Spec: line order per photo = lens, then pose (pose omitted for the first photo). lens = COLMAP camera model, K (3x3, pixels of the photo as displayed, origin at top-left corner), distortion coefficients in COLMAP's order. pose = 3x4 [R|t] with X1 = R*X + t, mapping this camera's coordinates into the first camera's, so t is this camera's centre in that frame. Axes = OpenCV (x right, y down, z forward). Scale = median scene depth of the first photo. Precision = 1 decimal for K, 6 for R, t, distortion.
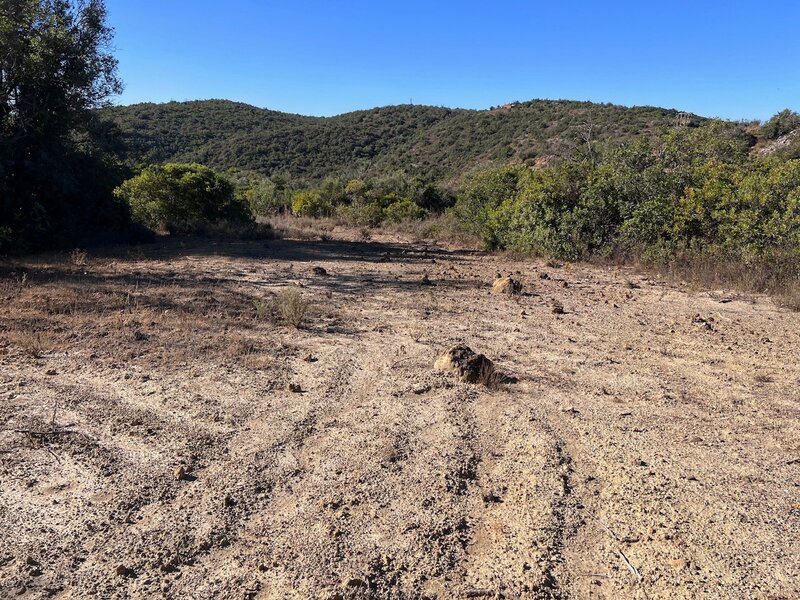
lens RADIAL K [[594.5, 0, 398.9], [0, 594.5, 298.8], [0, 0, 1]] dist [0.061359, -0.071646]
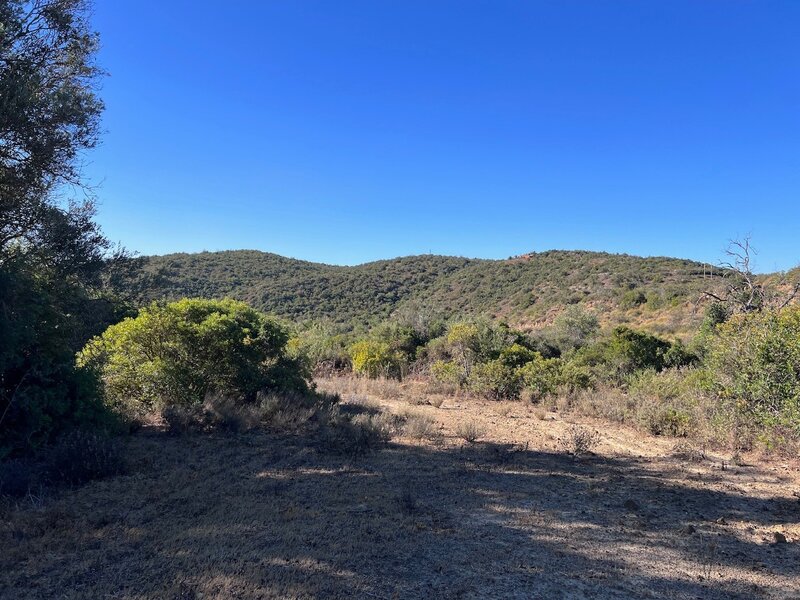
lens RADIAL K [[594.5, 0, 410.4], [0, 594.5, 291.3], [0, 0, 1]] dist [0.061359, -0.071646]
pose [[0.999904, 0.003303, -0.013438, -0.147188], [-0.006564, 0.968109, -0.250442, -0.082650], [0.012182, 0.250506, 0.968038, 0.414831]]
